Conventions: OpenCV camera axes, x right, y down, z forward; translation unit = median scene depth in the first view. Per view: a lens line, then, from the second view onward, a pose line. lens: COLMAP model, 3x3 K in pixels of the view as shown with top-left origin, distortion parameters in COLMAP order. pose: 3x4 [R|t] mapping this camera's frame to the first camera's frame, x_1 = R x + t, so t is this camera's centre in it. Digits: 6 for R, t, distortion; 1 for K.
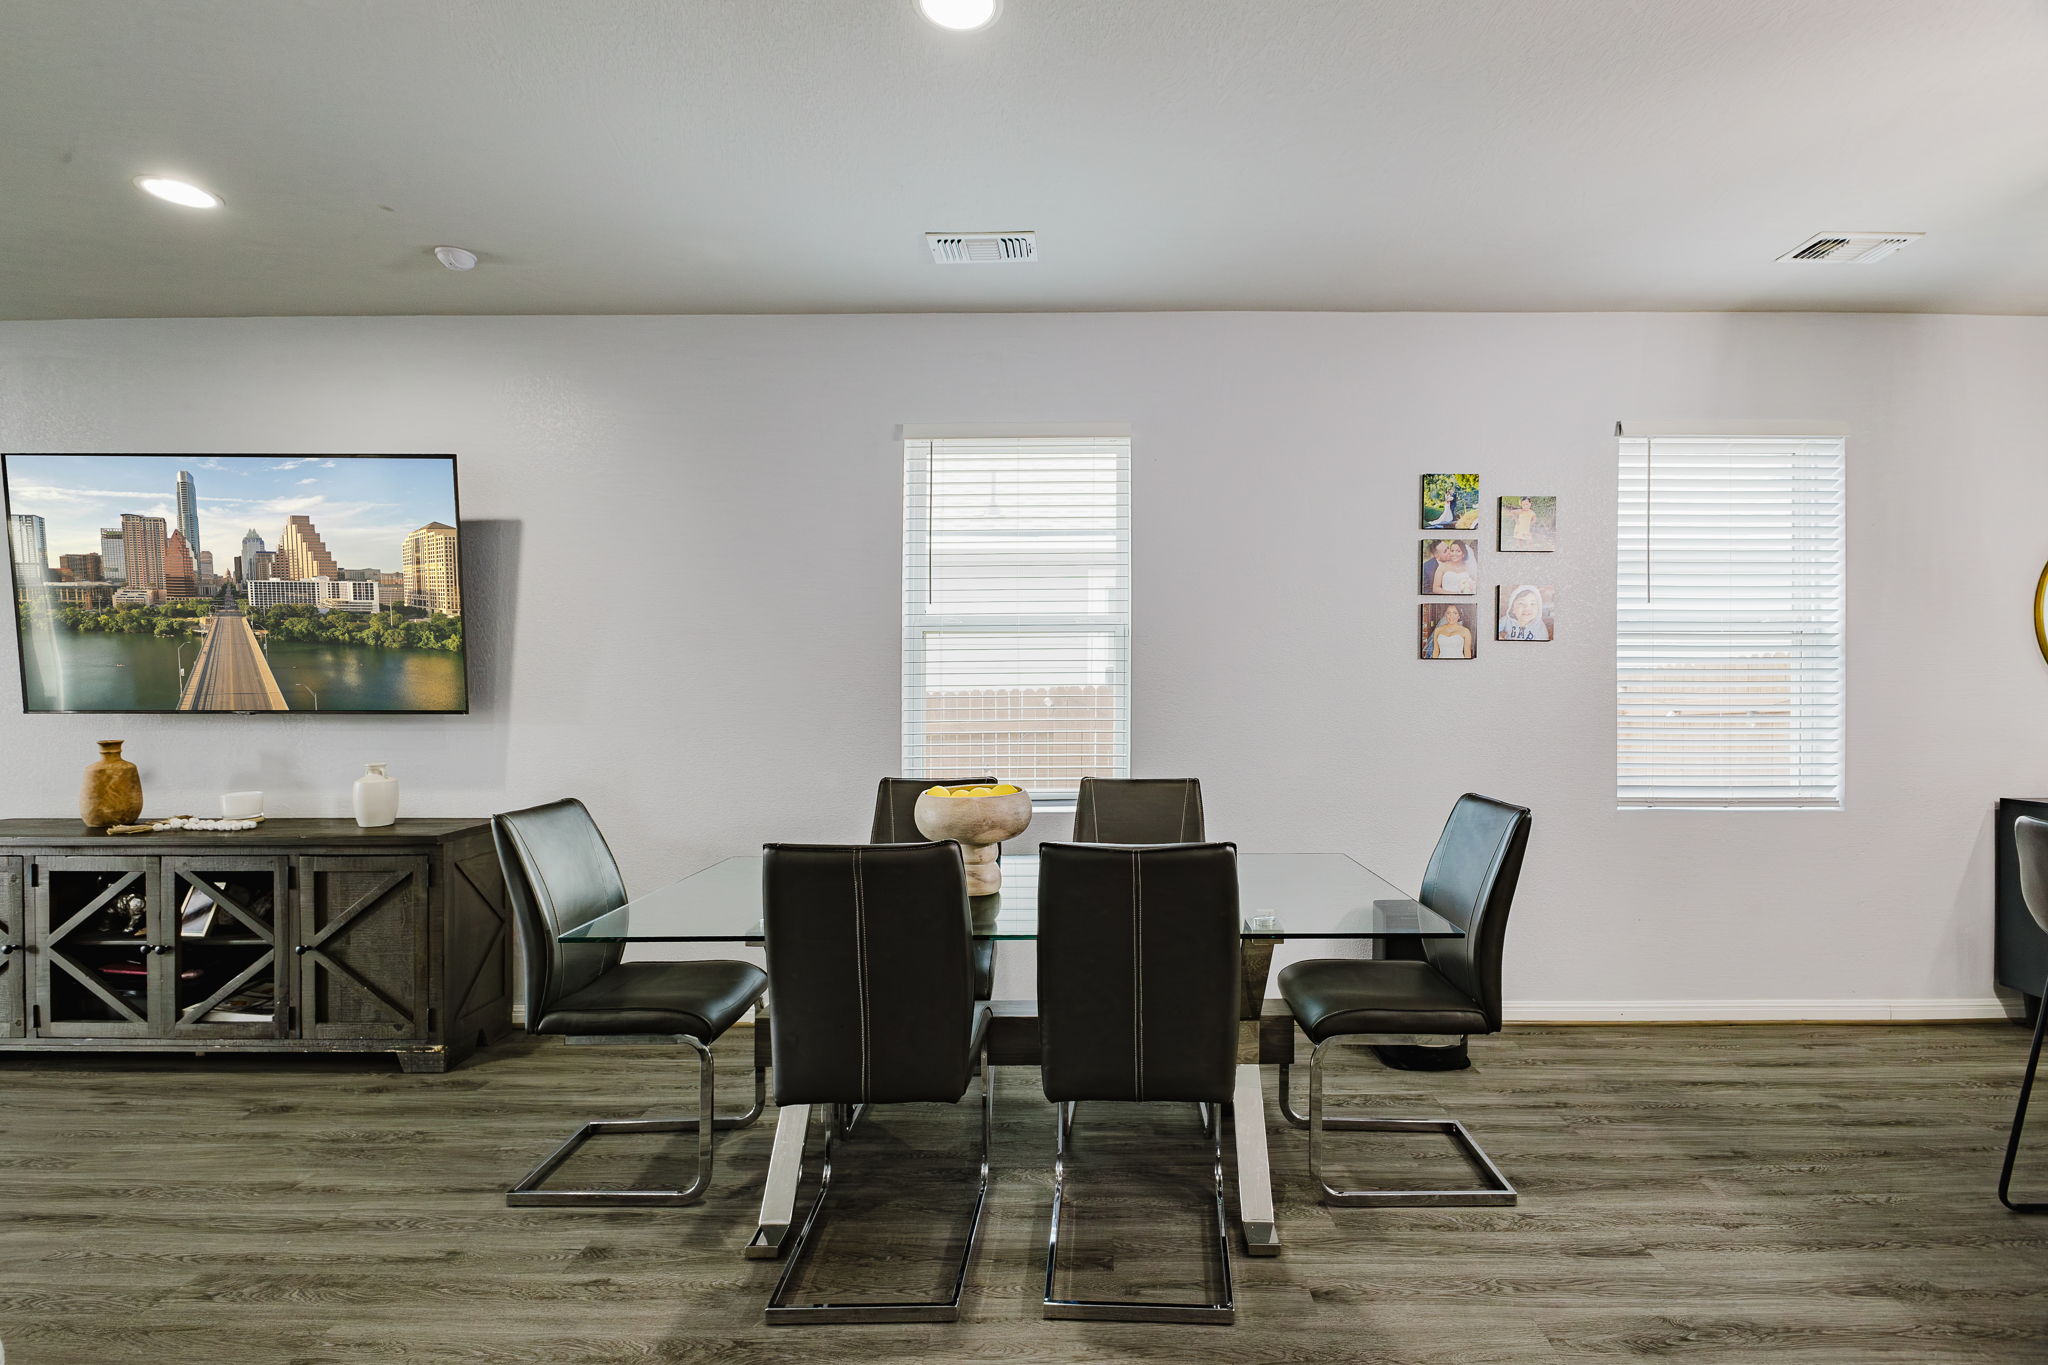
lens RADIAL K [[887.2, 0, 1024.0], [0, 887.2, 682.5], [0, 0, 1]] dist [0.011190, -0.000245]
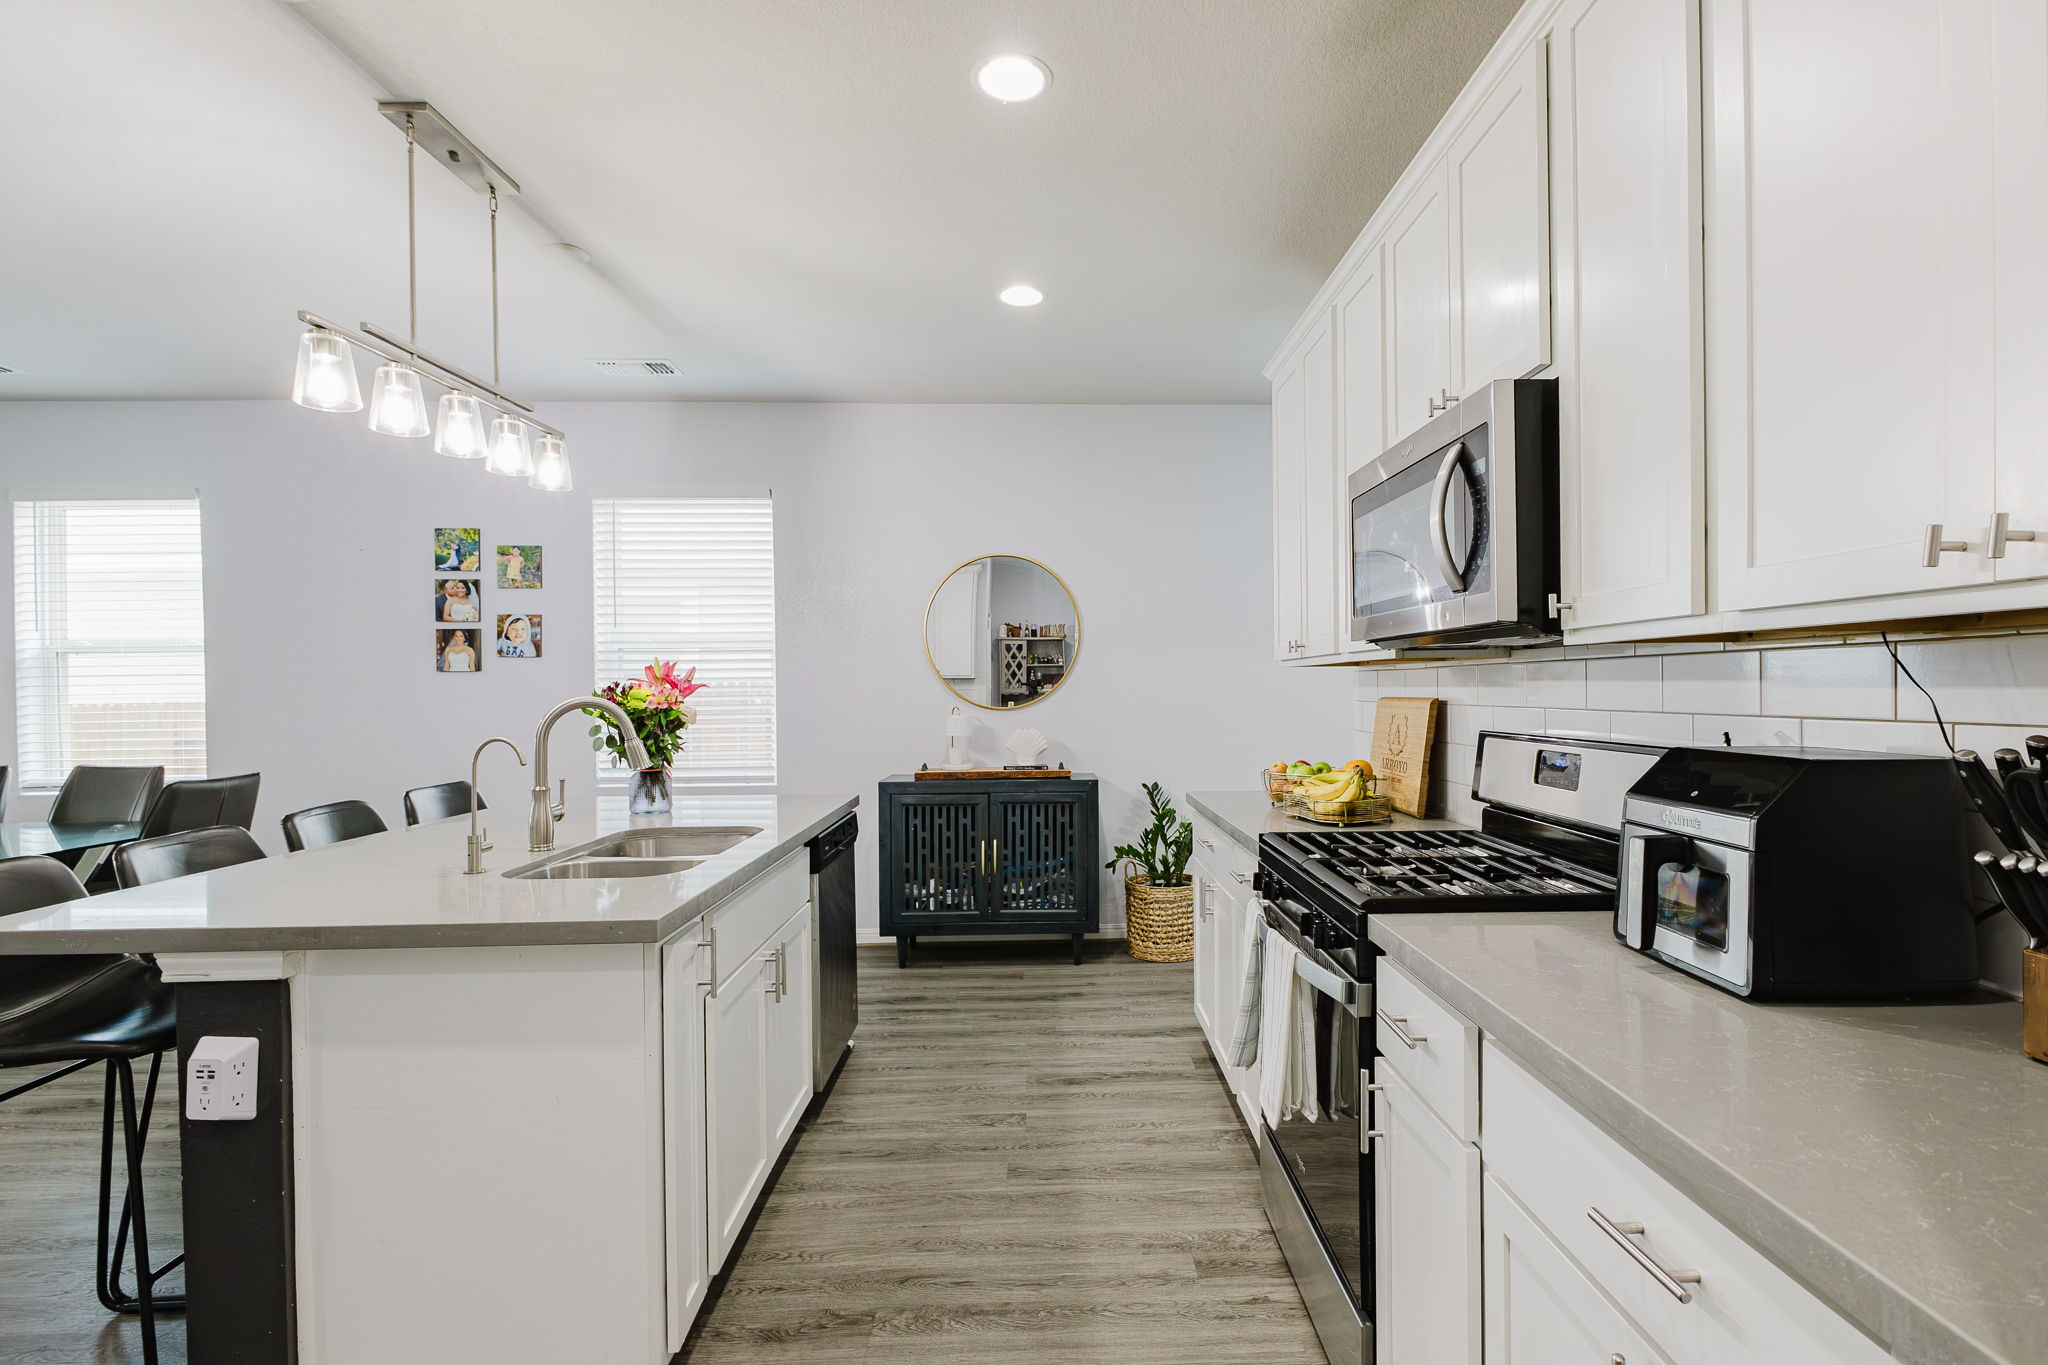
lens RADIAL K [[887.2, 0, 1024.0], [0, 887.2, 682.5], [0, 0, 1]] dist [0.011190, -0.000245]
pose [[0.999836, -0.007369, 0.016568, 1.368356], [0.007424, 0.999967, -0.003261, -0.000444], [-0.016543, 0.003383, 0.999857, -0.326784]]
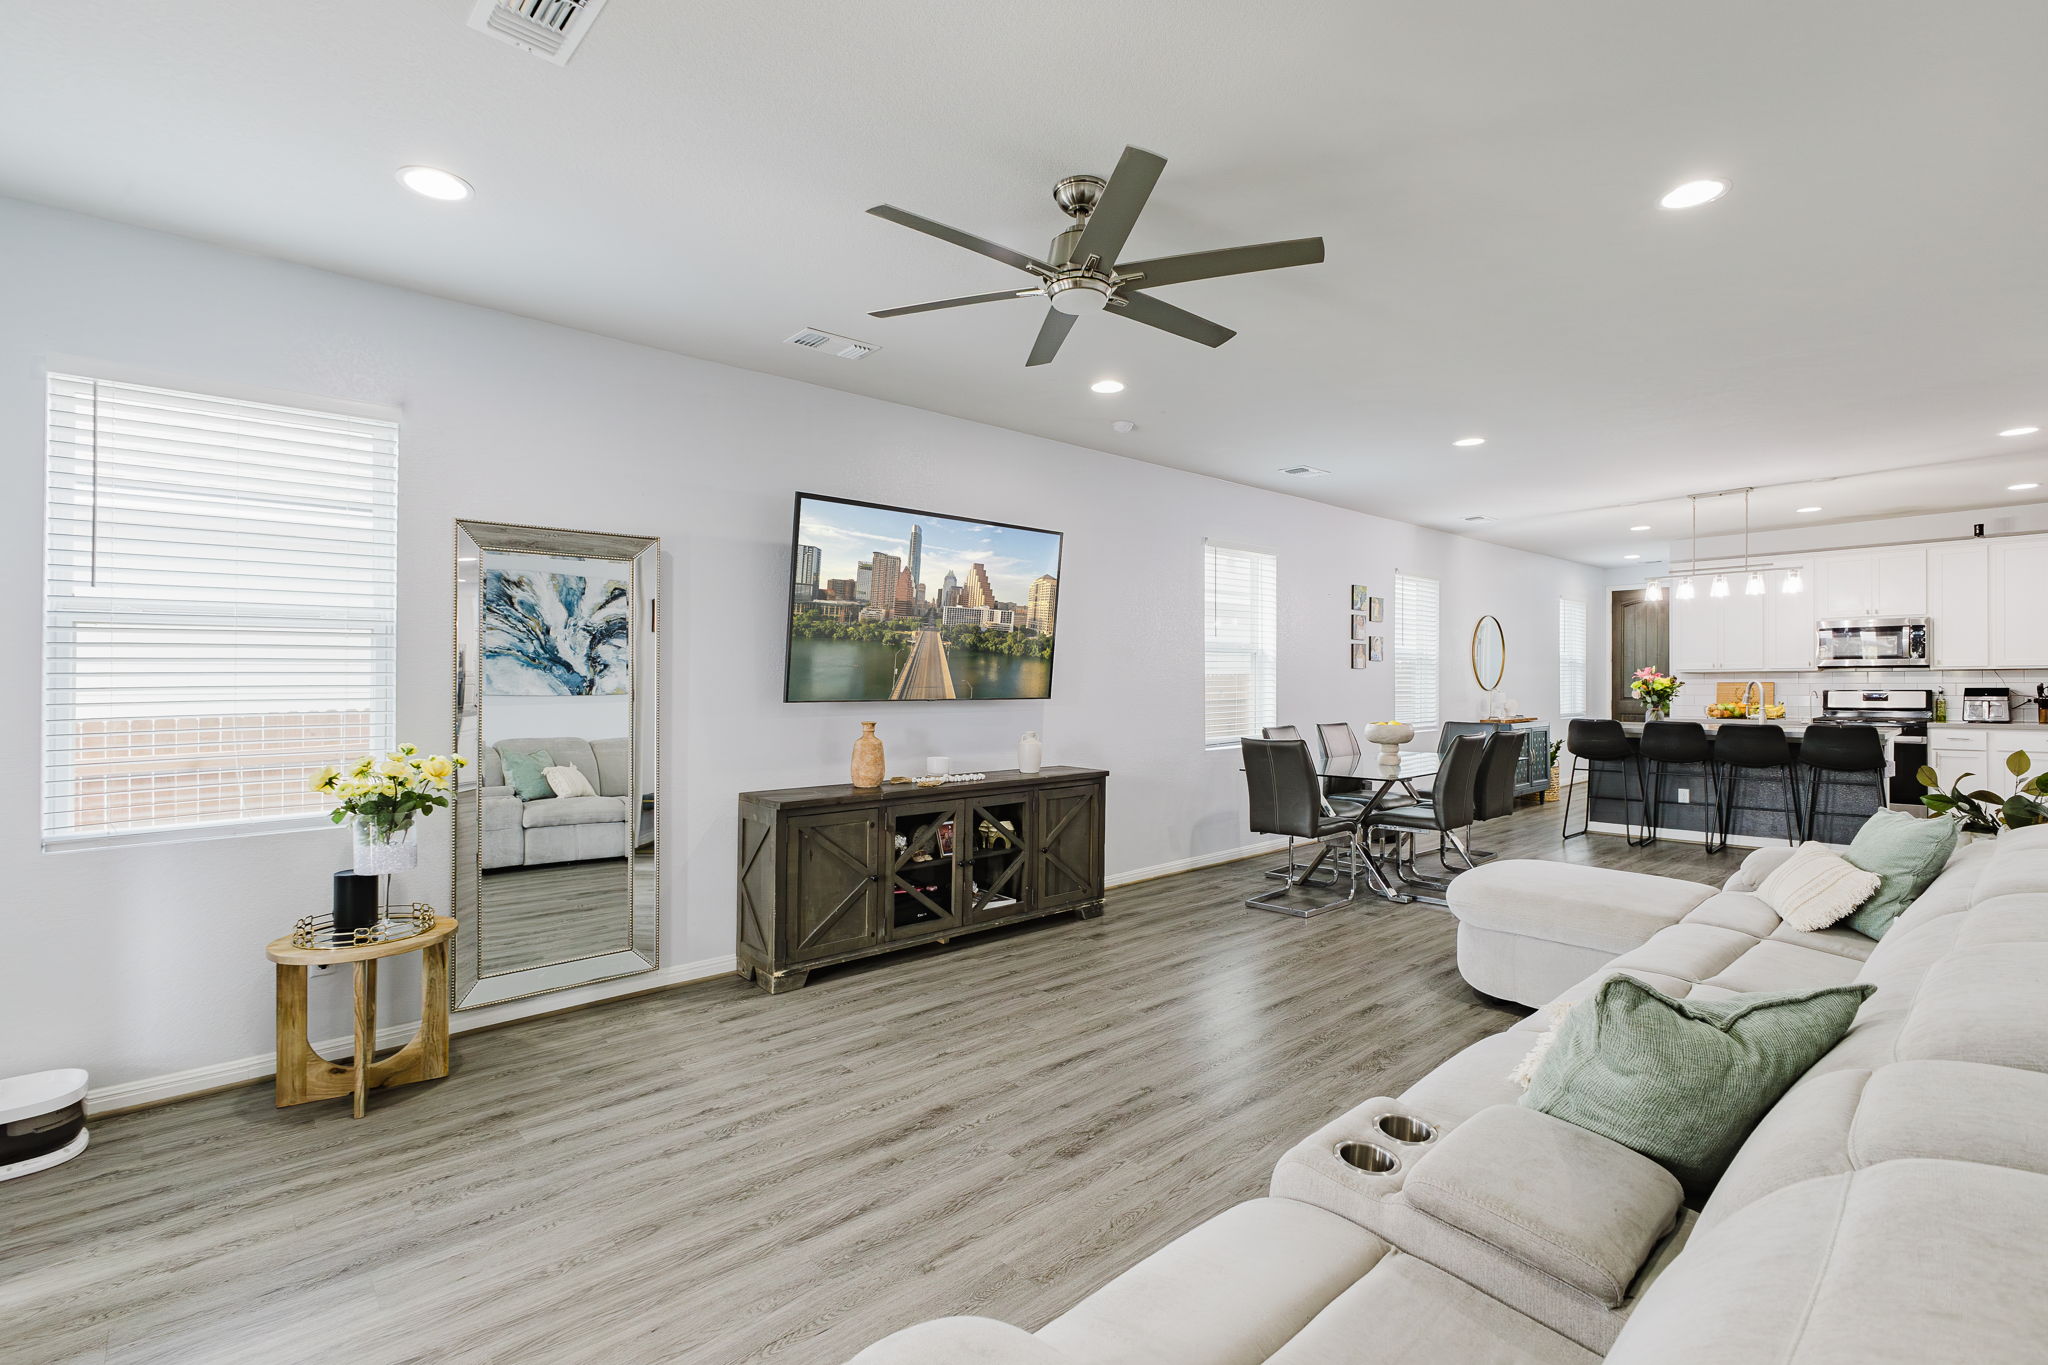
lens RADIAL K [[887.2, 0, 1024.0], [0, 887.2, 682.5], [0, 0, 1]] dist [0.011190, -0.000245]
pose [[0.767476, -0.002494, 0.641072, -1.658176], [0.001044, 0.999996, 0.002640, 0.002018], [-0.641076, -0.001357, 0.767476, -0.146795]]
